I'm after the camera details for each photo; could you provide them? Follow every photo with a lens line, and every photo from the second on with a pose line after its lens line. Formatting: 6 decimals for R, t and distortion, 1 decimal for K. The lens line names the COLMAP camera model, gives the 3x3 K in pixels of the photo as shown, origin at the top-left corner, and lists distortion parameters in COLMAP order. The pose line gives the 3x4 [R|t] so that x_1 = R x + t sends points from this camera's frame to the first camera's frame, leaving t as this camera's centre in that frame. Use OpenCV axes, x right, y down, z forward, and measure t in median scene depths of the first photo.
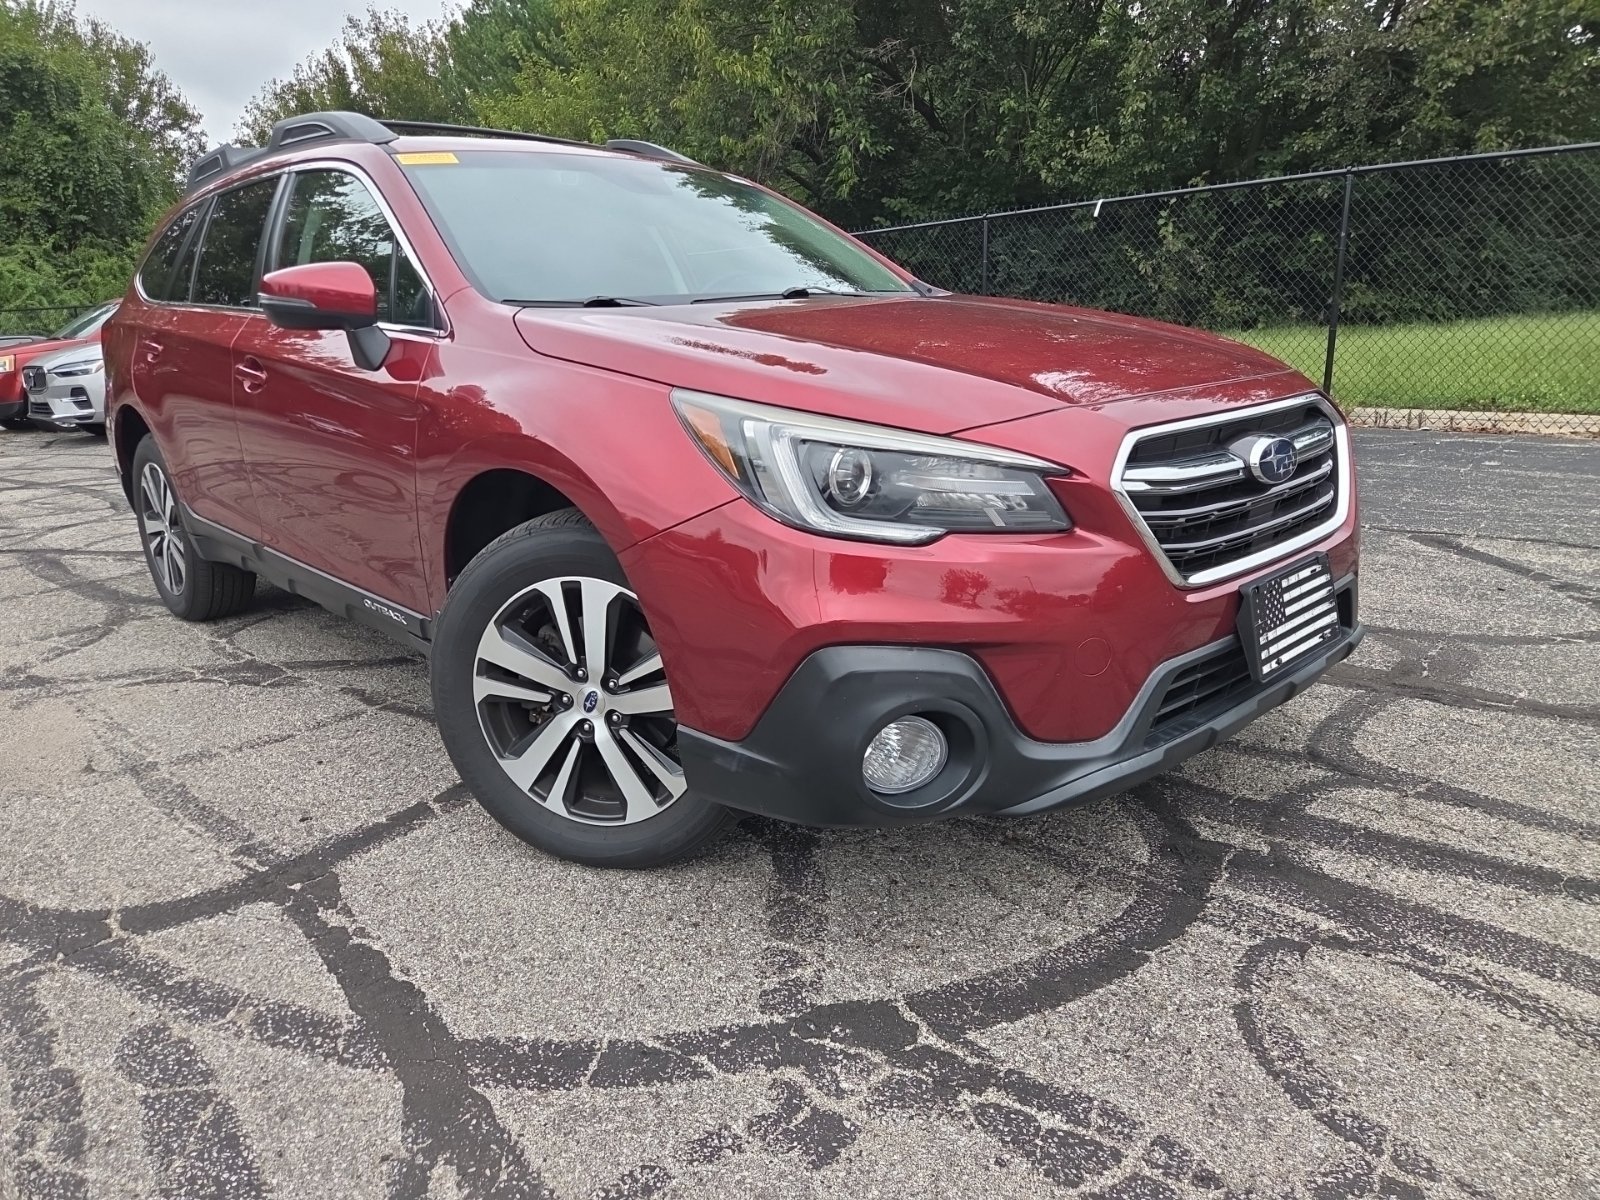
lens RADIAL K [[1056.8, 0, 800.0], [0, 1056.8, 600.0], [0, 0, 1]] dist [0.074157, -0.060814]
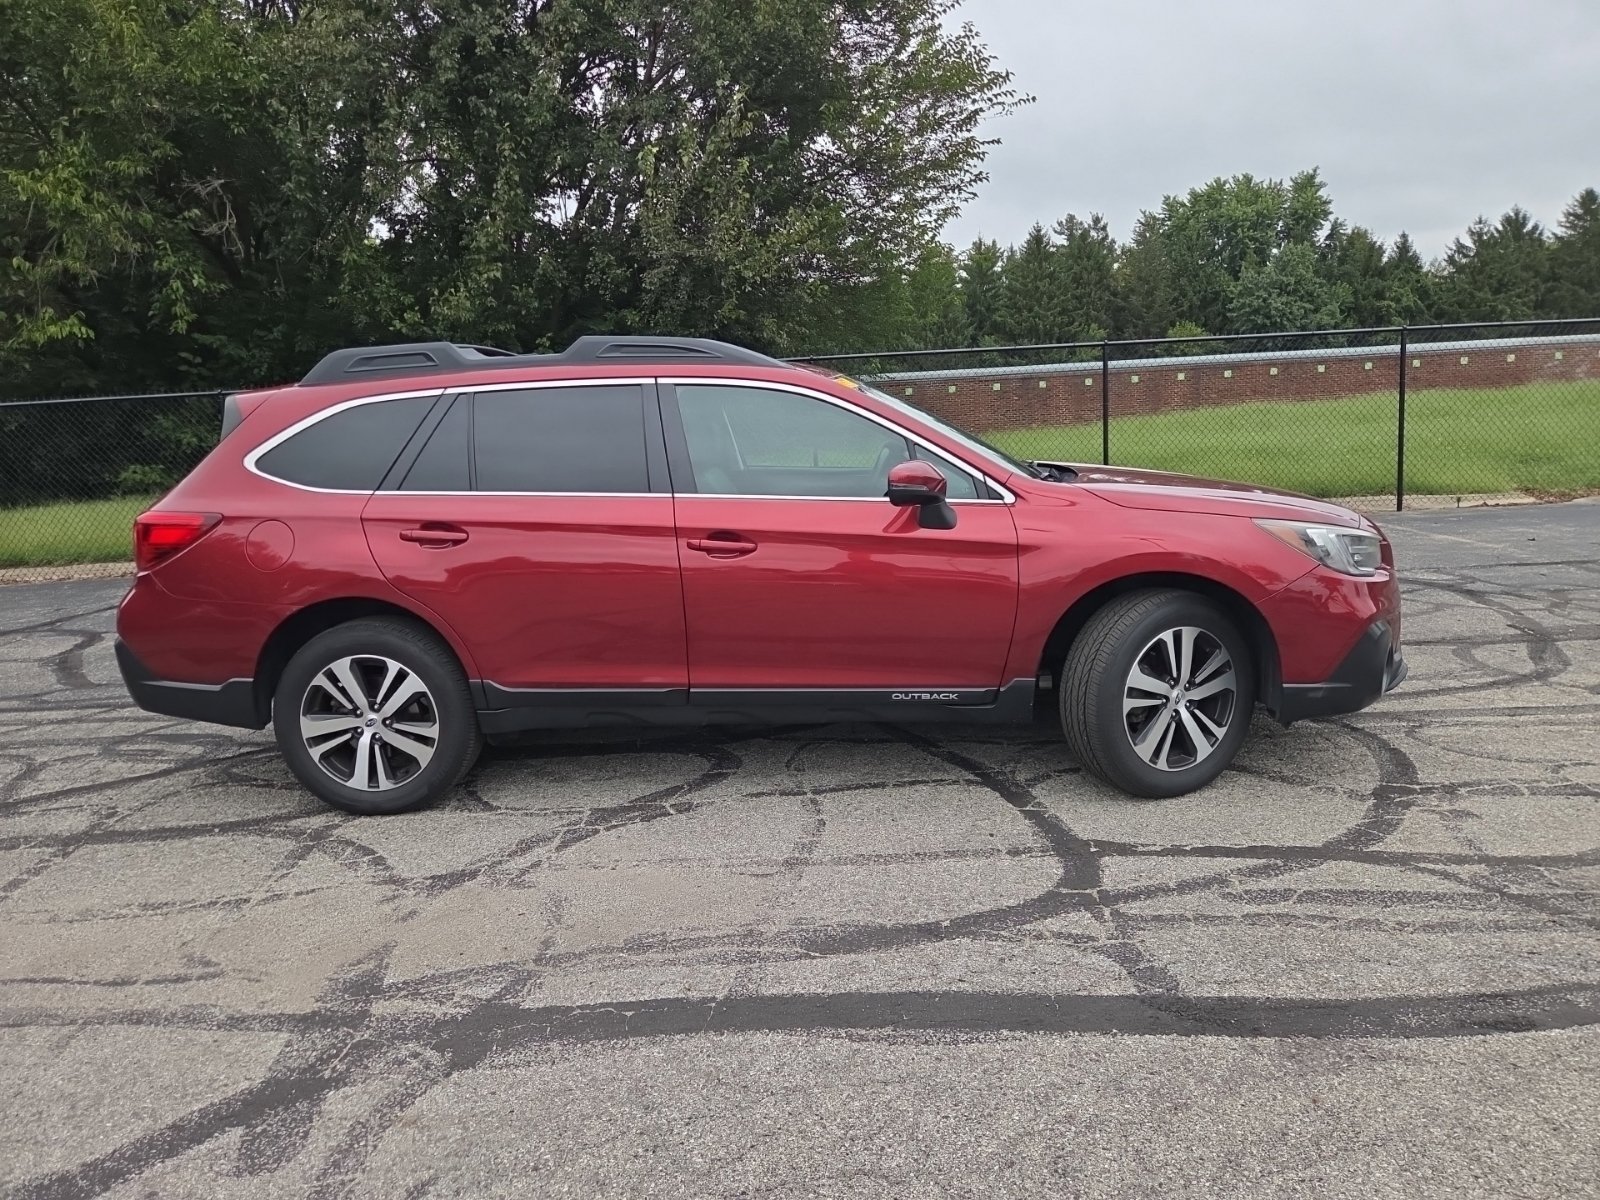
lens RADIAL K [[1054.3, 0, 796.4], [0, 1054.3, 616.5], [0, 0, 1]] dist [0.073674, -0.058307]
pose [[0.734557, -0.130185, 0.665942, -1.834524], [0.196537, 0.980173, -0.025173, -0.118247], [-0.649461, 0.149373, 0.745579, 0.069902]]
